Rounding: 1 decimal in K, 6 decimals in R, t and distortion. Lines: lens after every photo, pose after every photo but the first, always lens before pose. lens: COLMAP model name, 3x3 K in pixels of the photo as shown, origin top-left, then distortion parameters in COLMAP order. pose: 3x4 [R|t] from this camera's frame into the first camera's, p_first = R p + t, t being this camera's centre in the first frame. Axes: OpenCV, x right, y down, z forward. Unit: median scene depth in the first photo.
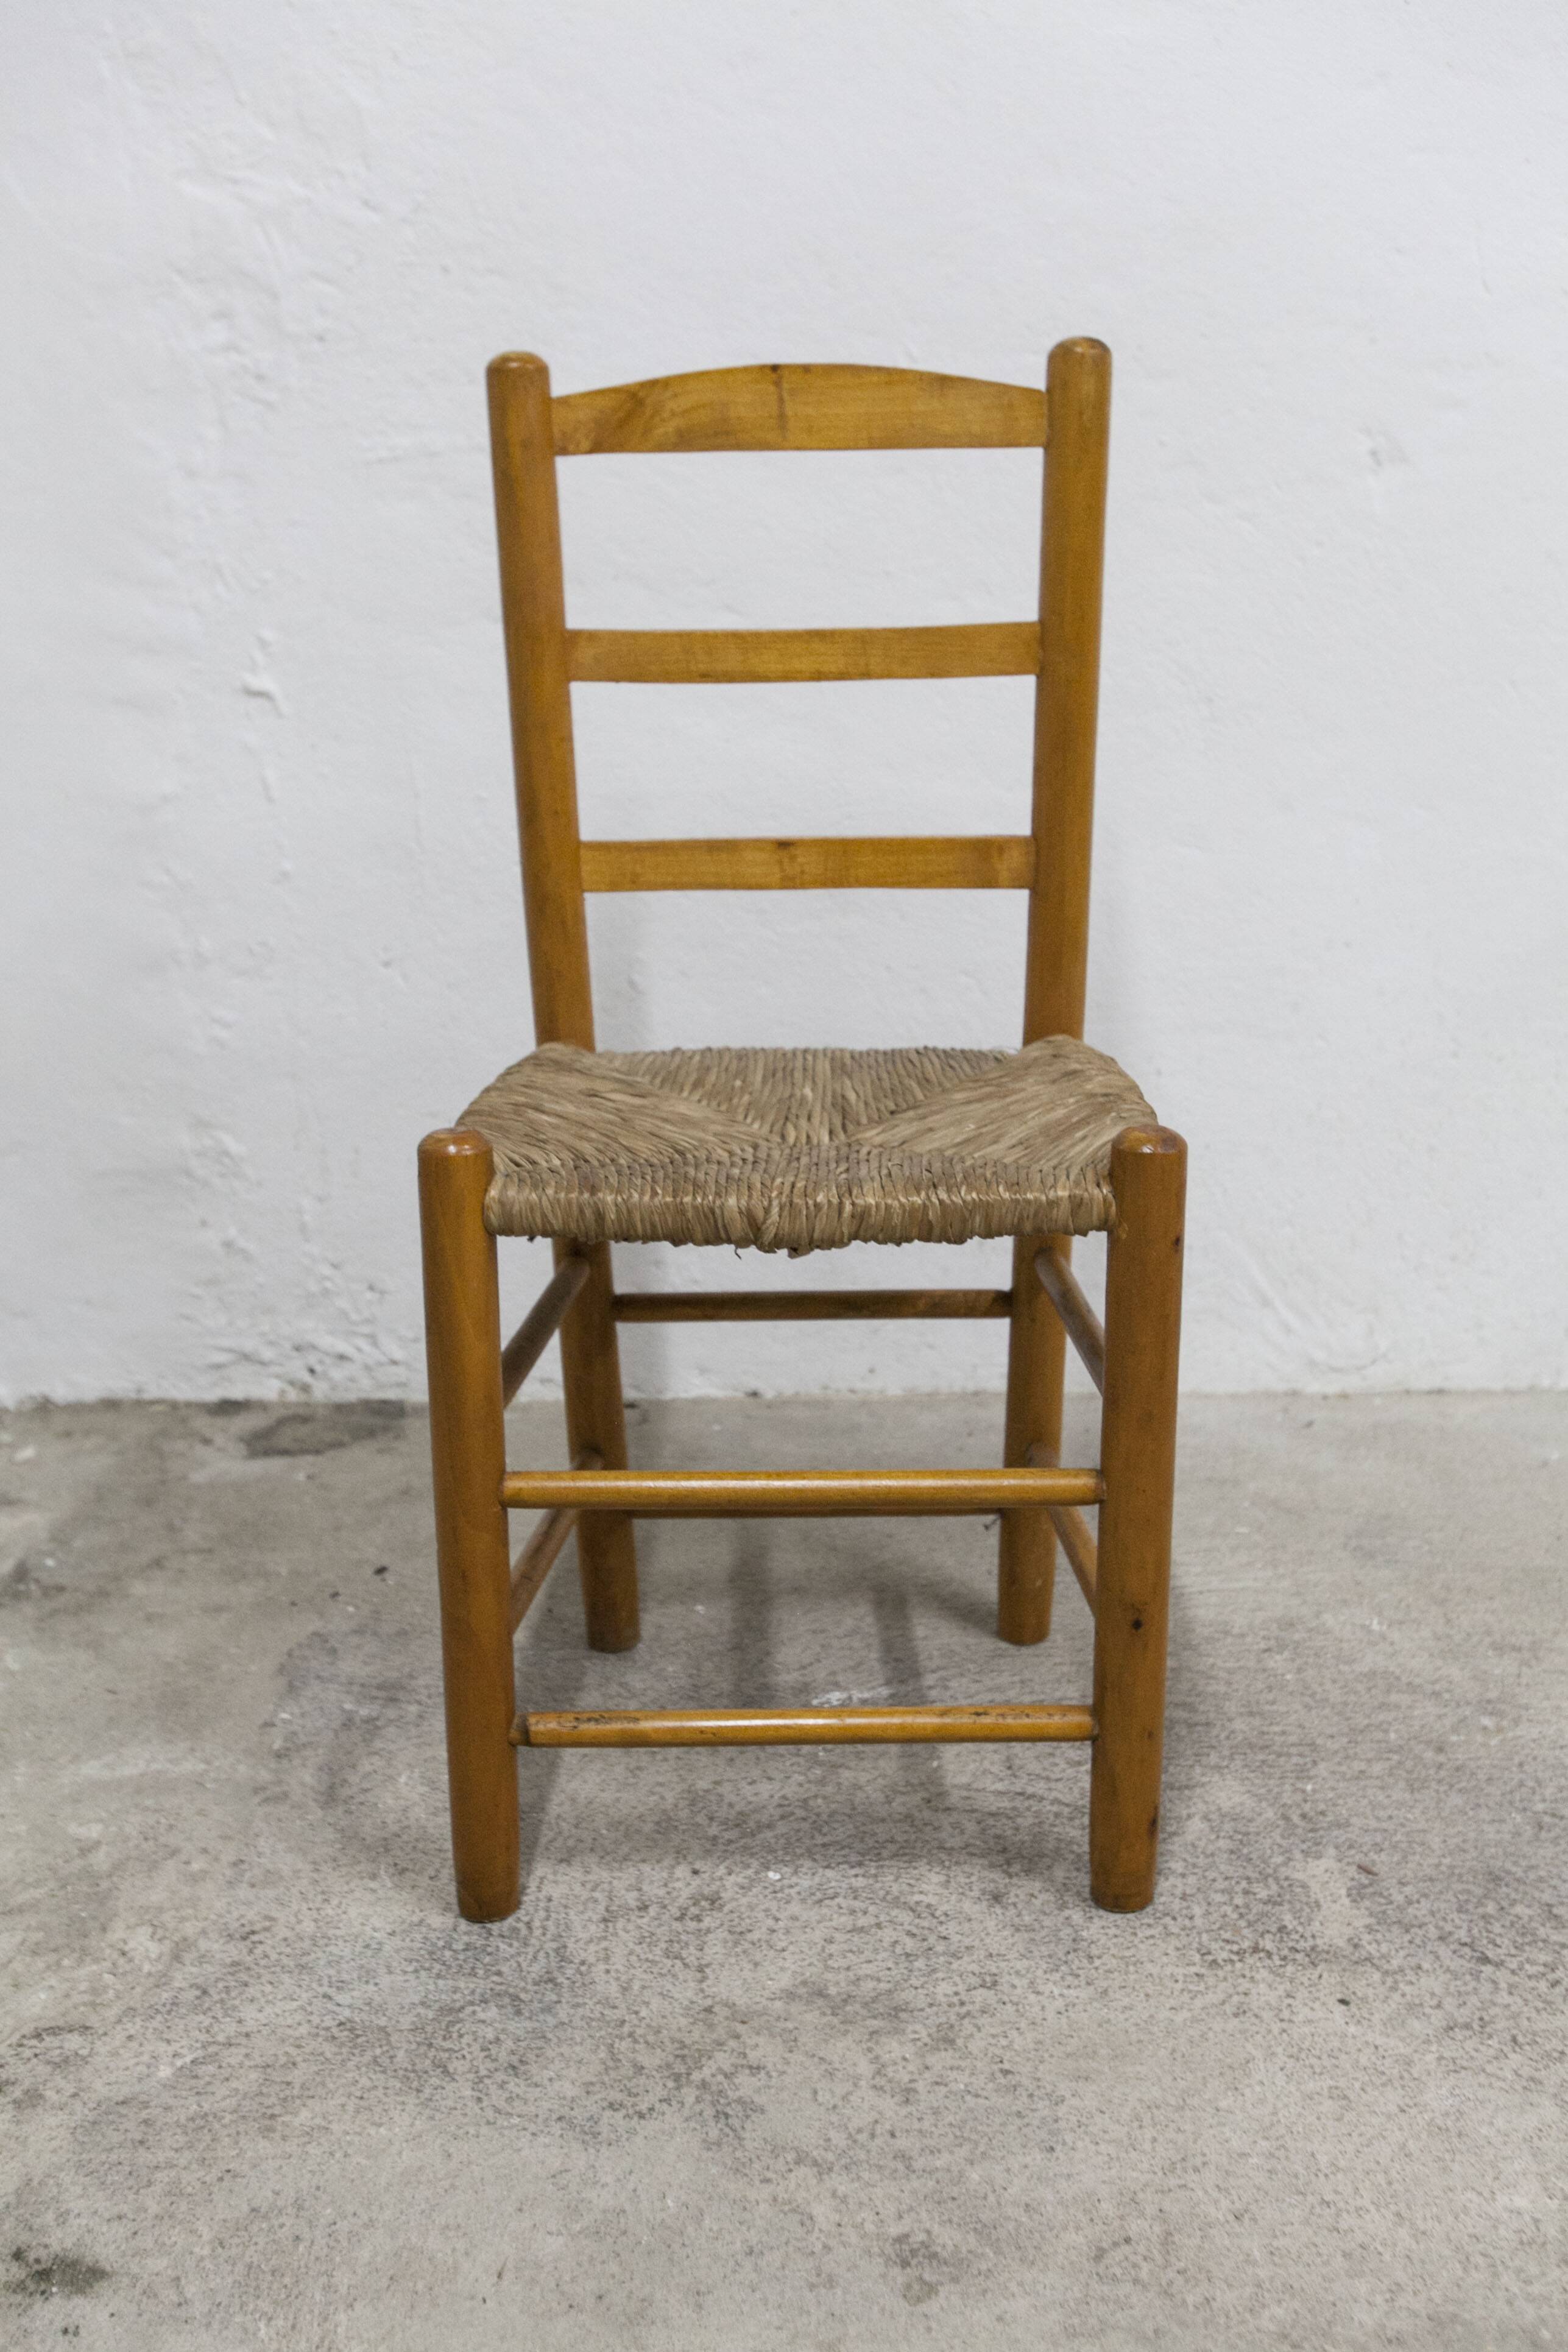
lens RADIAL K [[2165.6, 0, 787.5], [0, 2165.6, 1184.2], [0, 0, 1]] dist [0.008522, -0.018370]
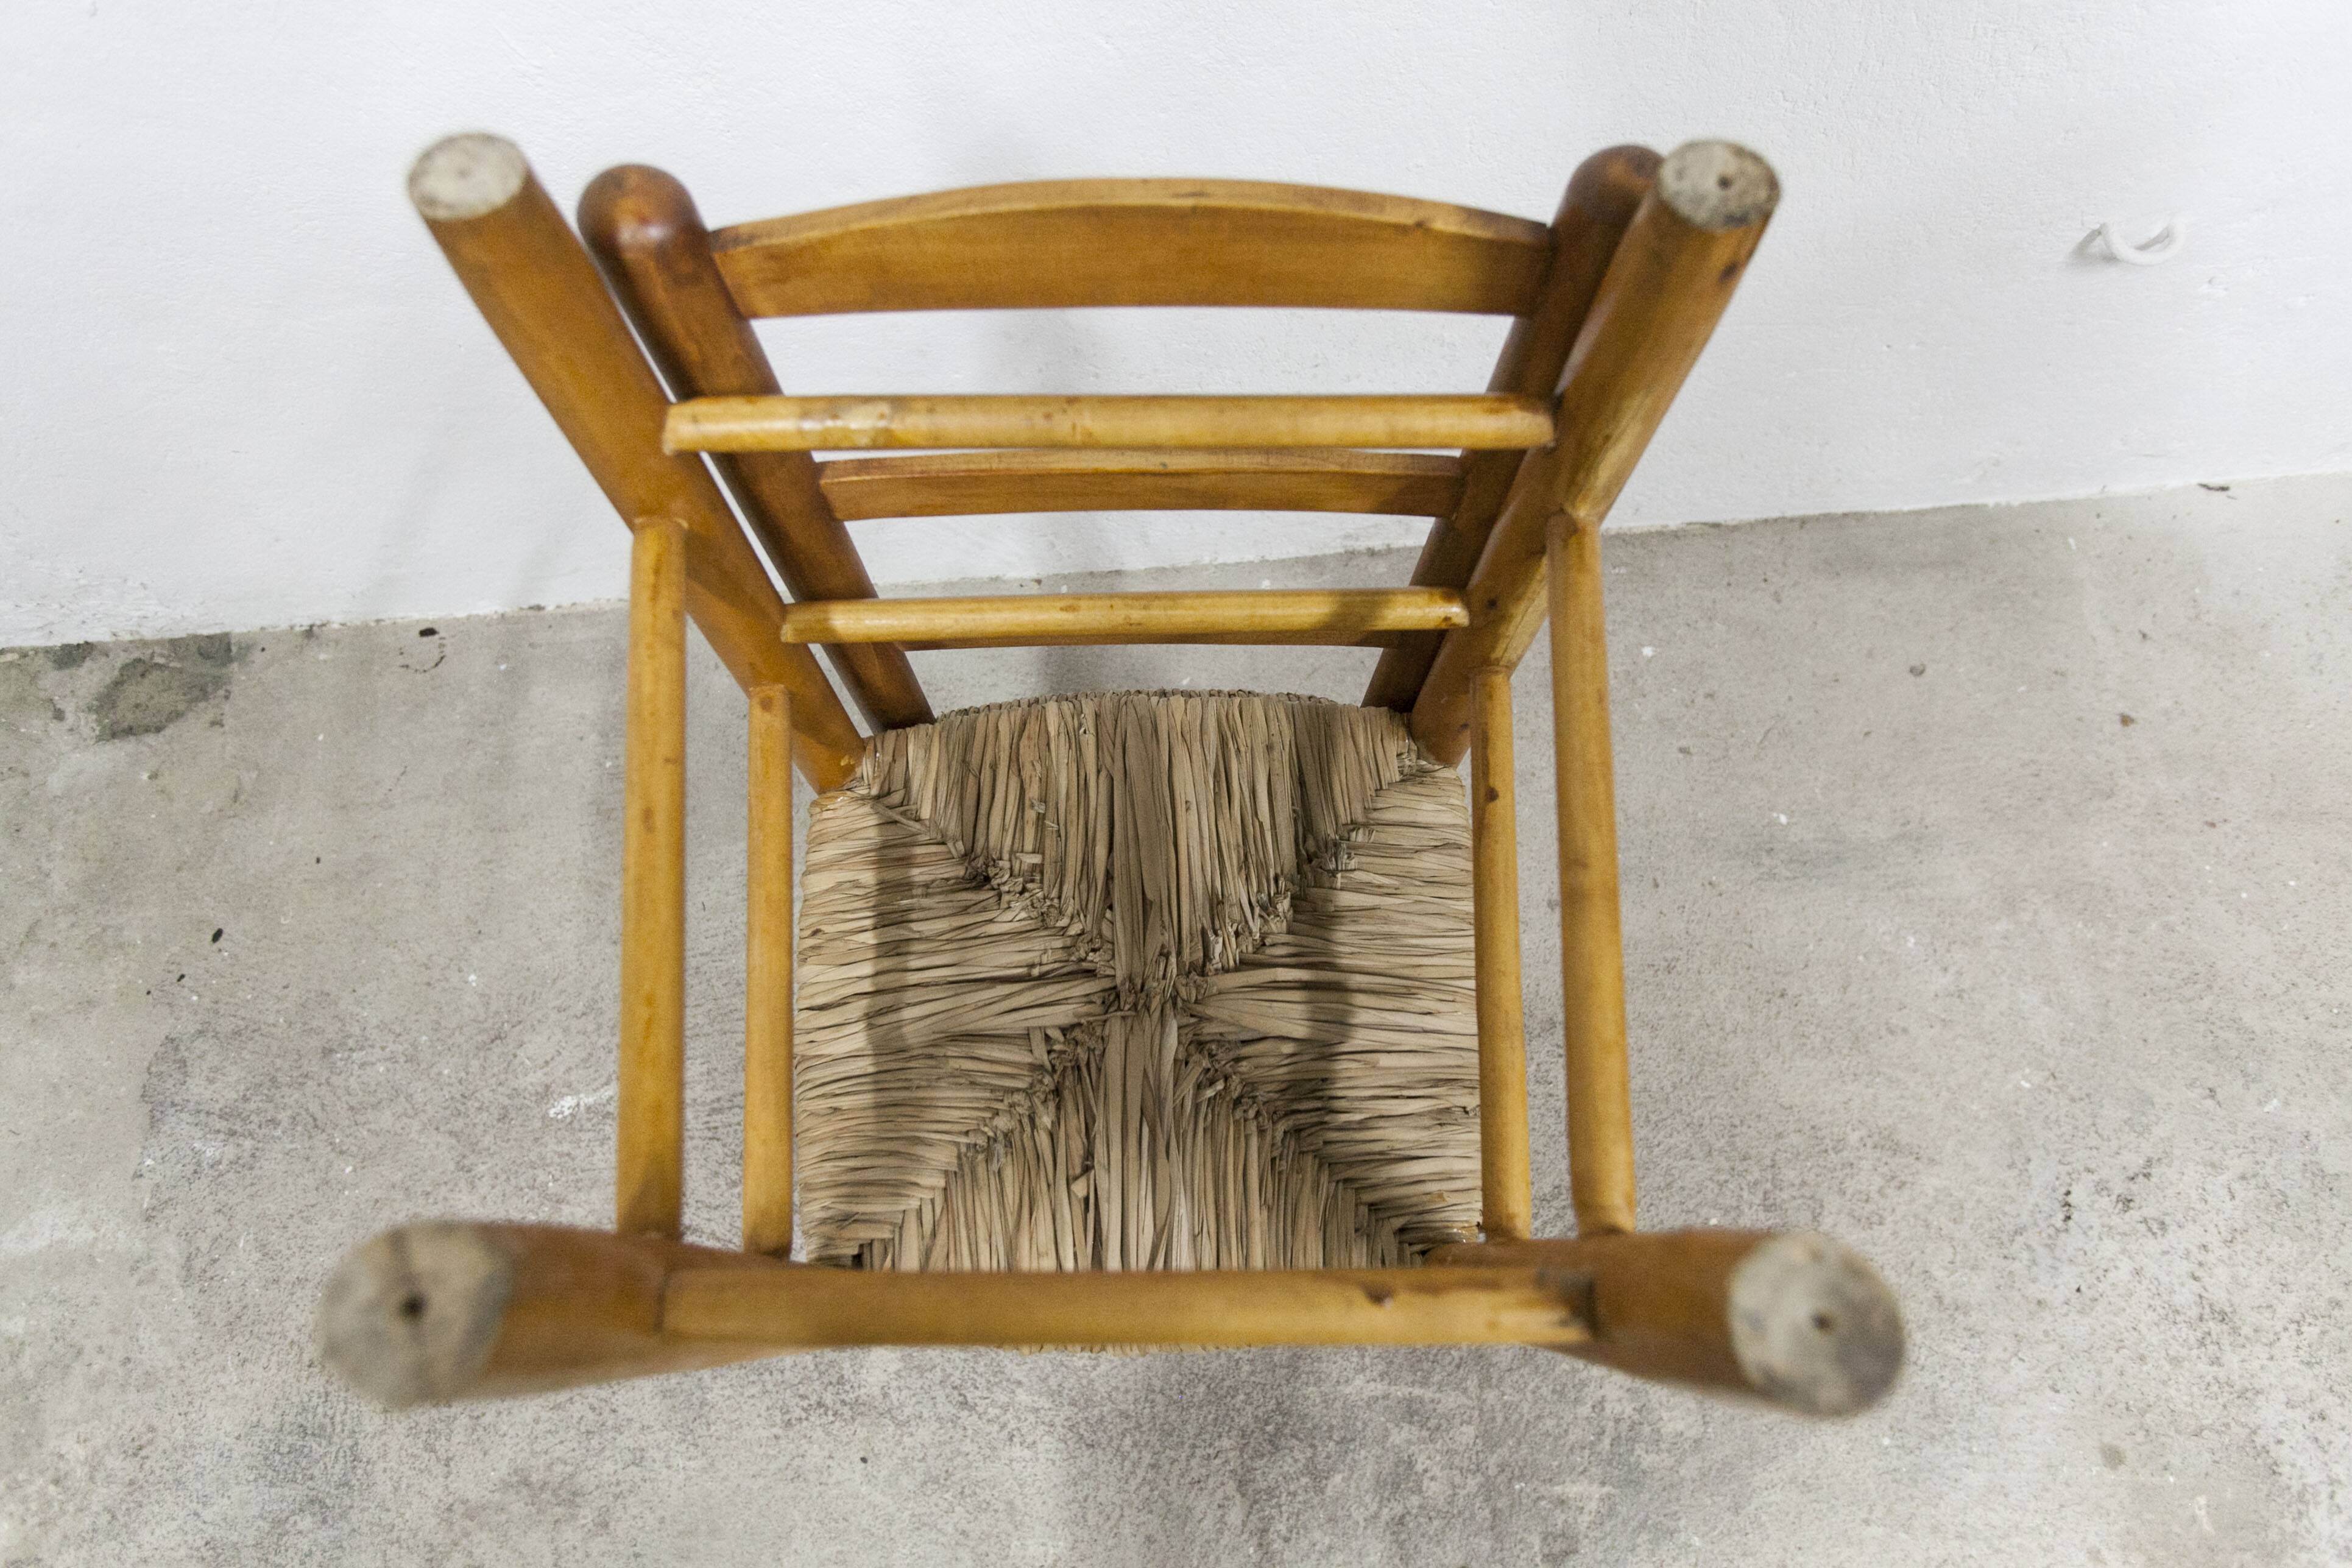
lens RADIAL K [[1257.6, 0, 1174.2], [0, 1257.6, 793.8], [0, 0, 1]] dist [0.004278, -0.002583]
pose [[0.994371, -0.089976, 0.055958, 0.449121], [0.010647, 0.610290, 0.792106, -0.603610], [-0.105421, -0.787051, 0.607813, 0.763859]]
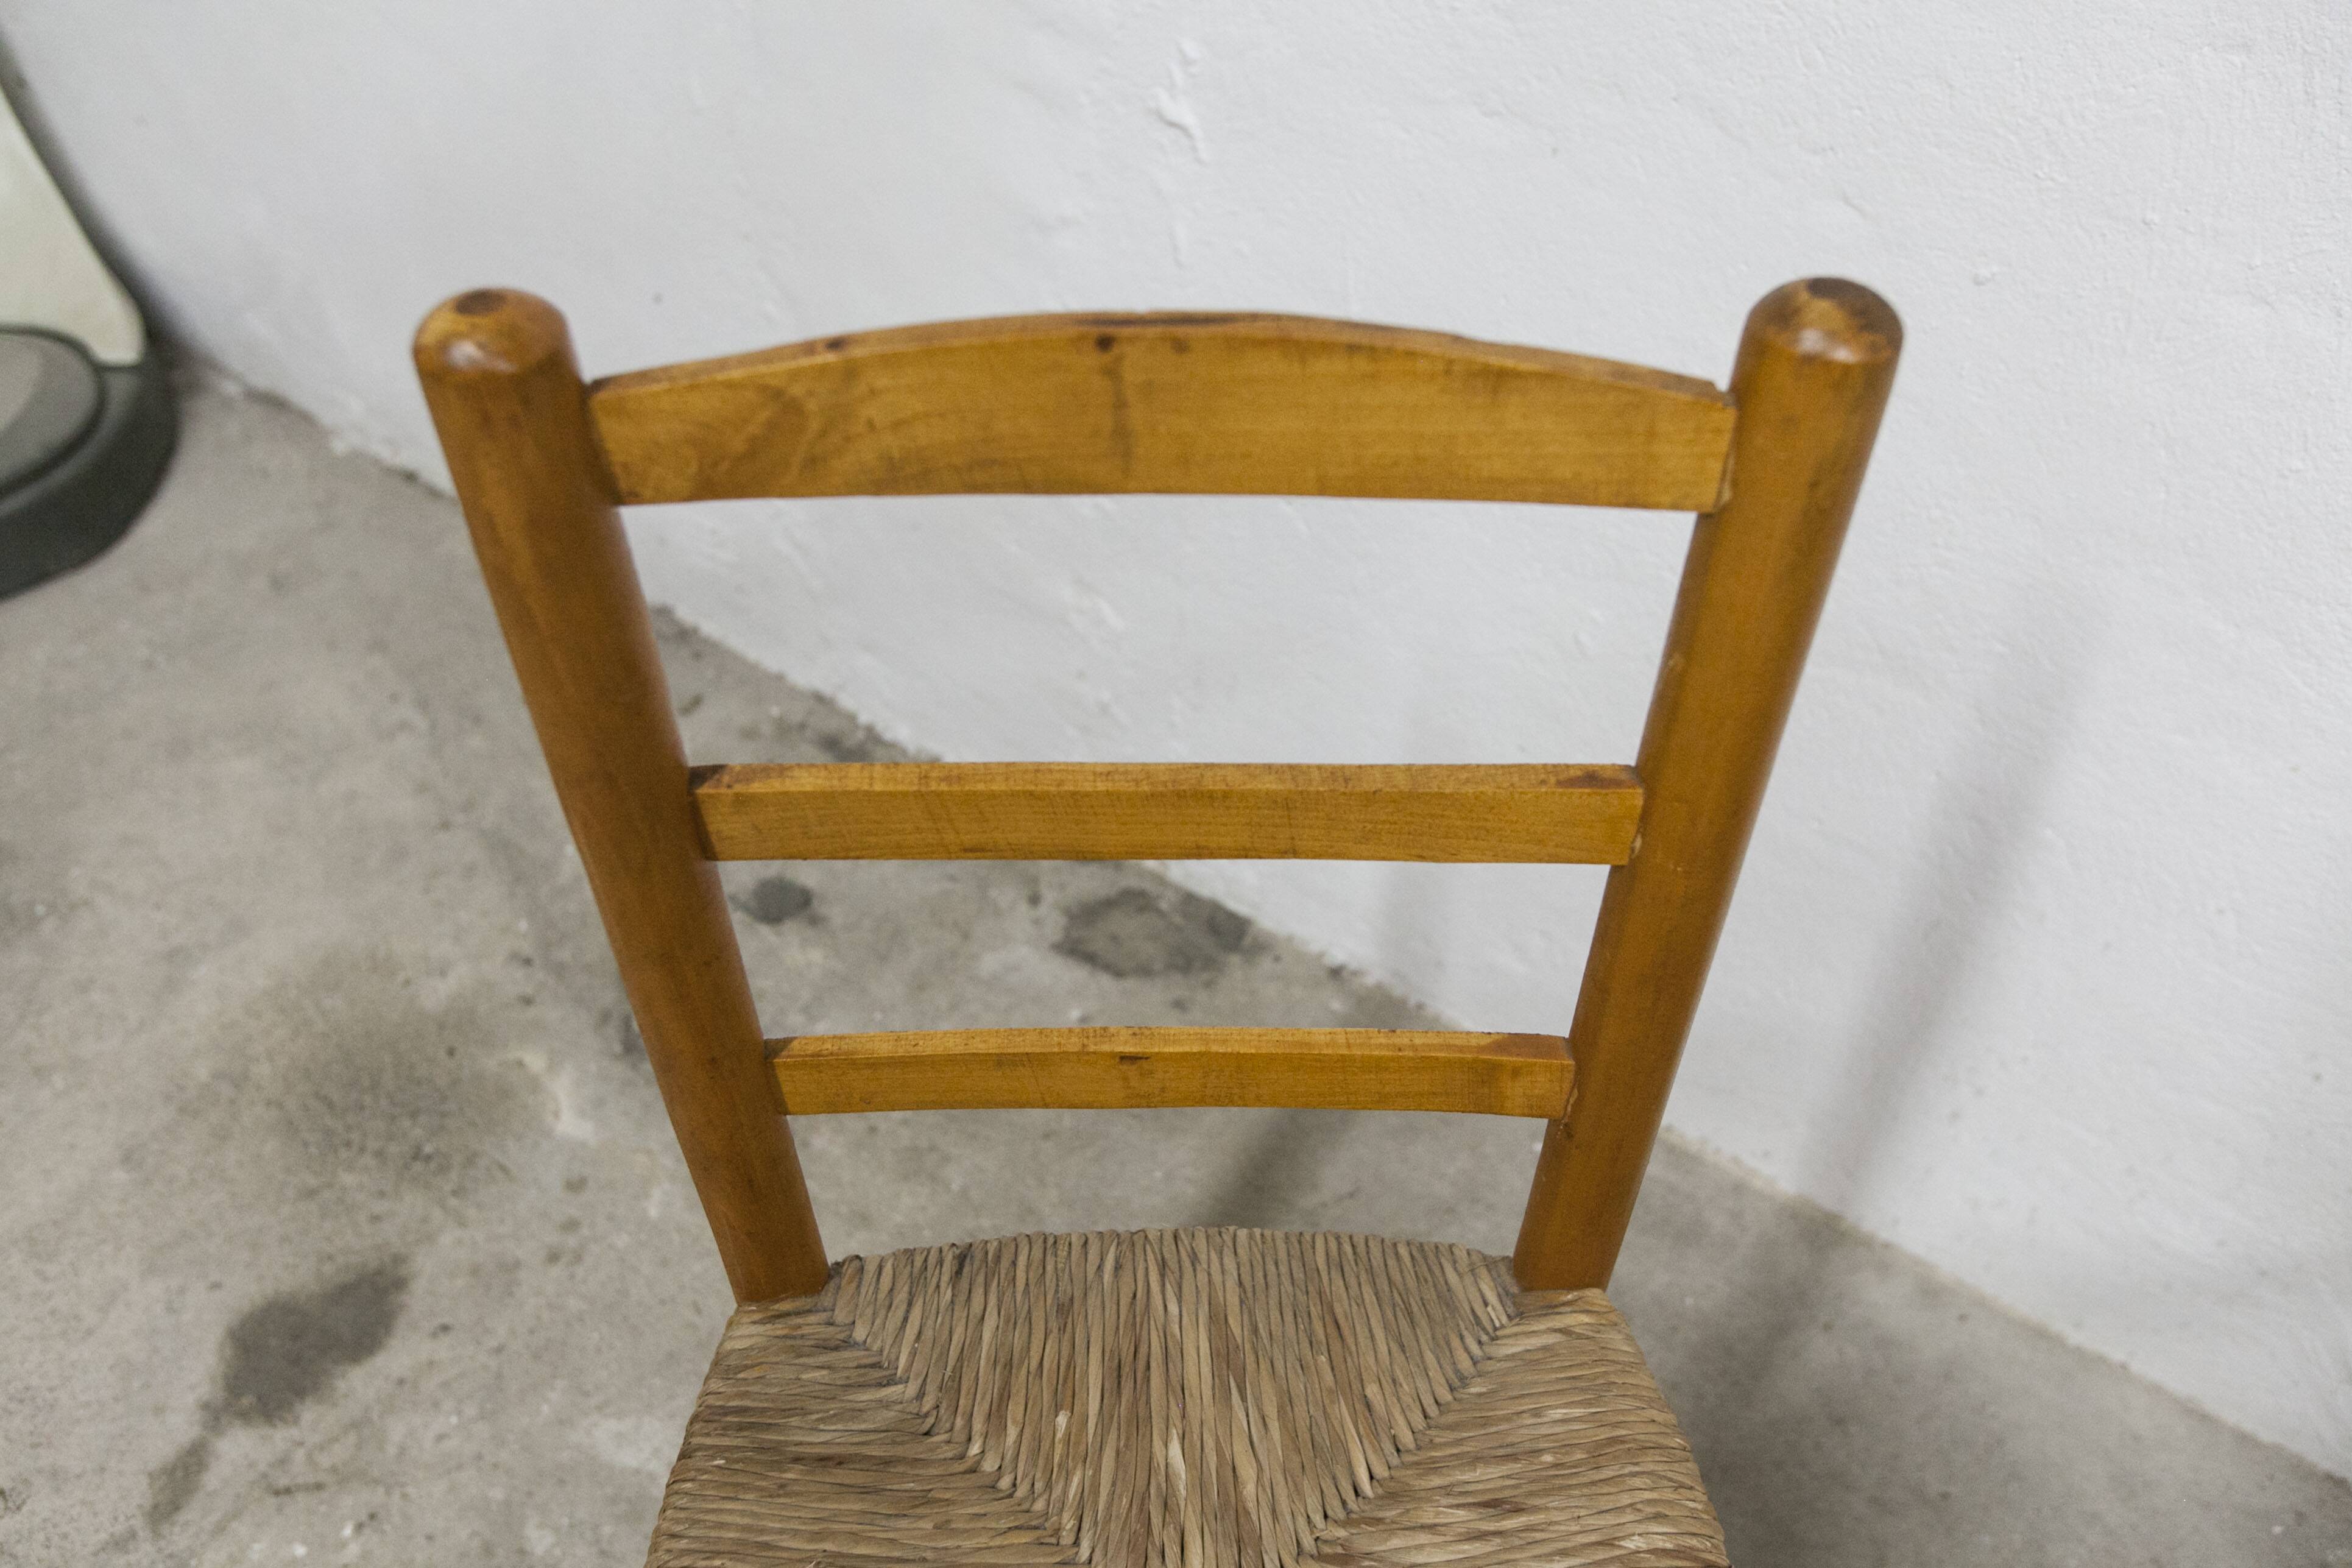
lens RADIAL K [[1858.9, 0, 1174.3], [0, 1858.9, 792.9], [0, 0, 1]] dist [-0.003916, 0.000692]
pose [[0.823354, 0.398348, -0.404236, 0.129622], [-0.176510, 0.856690, 0.484692, -0.490412], [0.539381, -0.327722, 0.775672, 0.674010]]
